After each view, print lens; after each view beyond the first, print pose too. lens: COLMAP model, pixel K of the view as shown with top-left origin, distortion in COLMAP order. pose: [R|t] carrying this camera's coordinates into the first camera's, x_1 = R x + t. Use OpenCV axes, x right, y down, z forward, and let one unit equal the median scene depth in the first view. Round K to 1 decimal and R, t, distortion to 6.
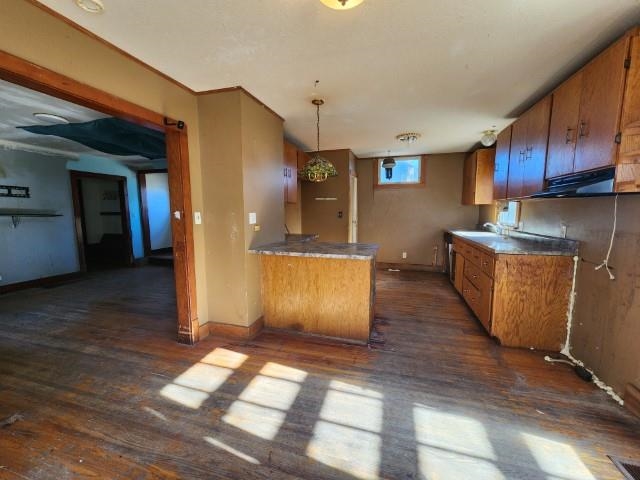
lens RADIAL K [[262.8, 0, 318.8], [0, 262.8, 239.1], [0, 0, 1]] dist [0.000649, 0.000134]
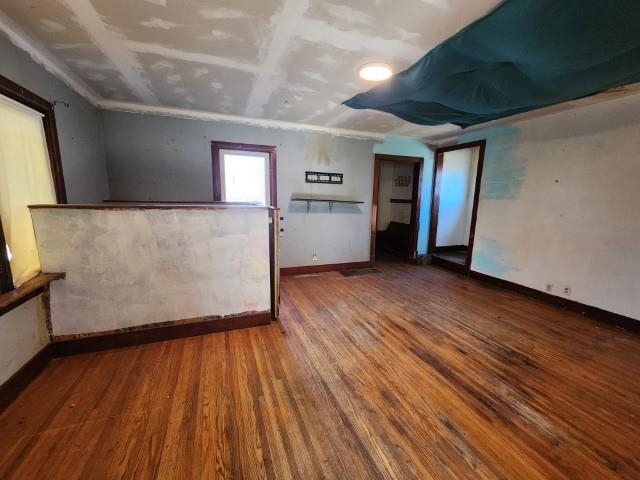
lens RADIAL K [[262.8, 0, 321.1], [0, 262.8, 239.5], [0, 0, 1]] dist [0.000649, 0.000134]
pose [[0.614487, 0.148264, -0.774870, -0.379347], [-0.107198, 0.988764, 0.104181, -0.048701], [0.781610, 0.019046, 0.623476, 0.351724]]
